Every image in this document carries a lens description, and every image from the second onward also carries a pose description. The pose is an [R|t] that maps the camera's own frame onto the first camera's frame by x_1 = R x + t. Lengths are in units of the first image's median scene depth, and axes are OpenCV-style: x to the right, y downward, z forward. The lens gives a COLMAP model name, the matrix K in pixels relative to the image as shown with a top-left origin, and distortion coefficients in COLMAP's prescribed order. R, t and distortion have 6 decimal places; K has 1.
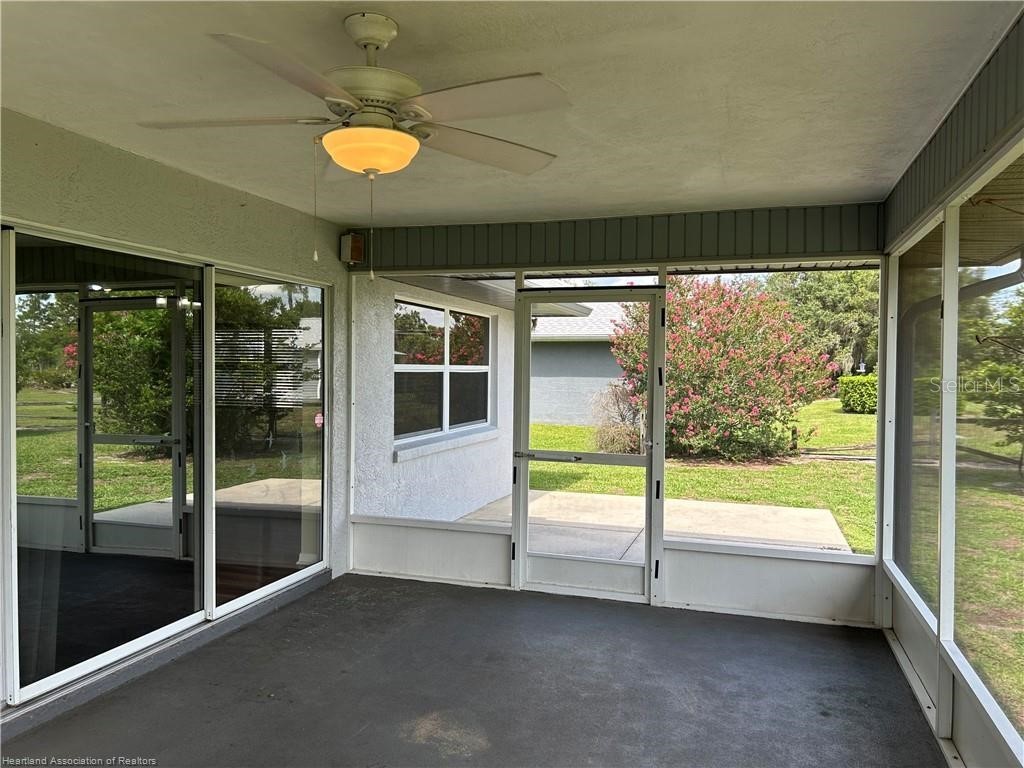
lens RADIAL K [[776.7, 0, 513.4], [0, 776.7, 385.8], [0, 0, 1]] dist [0.048600, -0.050406]
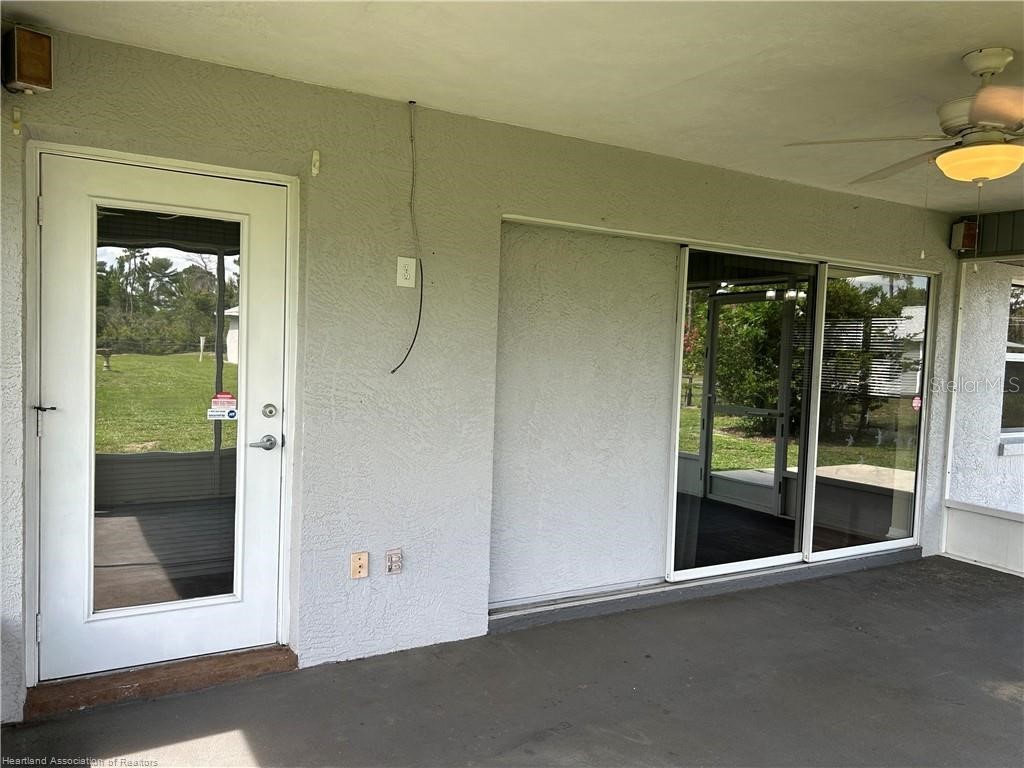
lens RADIAL K [[776.7, 0, 508.3], [0, 776.7, 389.9], [0, 0, 1]] dist [0.048600, -0.050406]
pose [[0.746146, 0.055790, -0.663441, 0.037939], [-0.044699, 0.998432, 0.033689, 0.014574], [0.664281, 0.004518, 0.747470, -0.149028]]
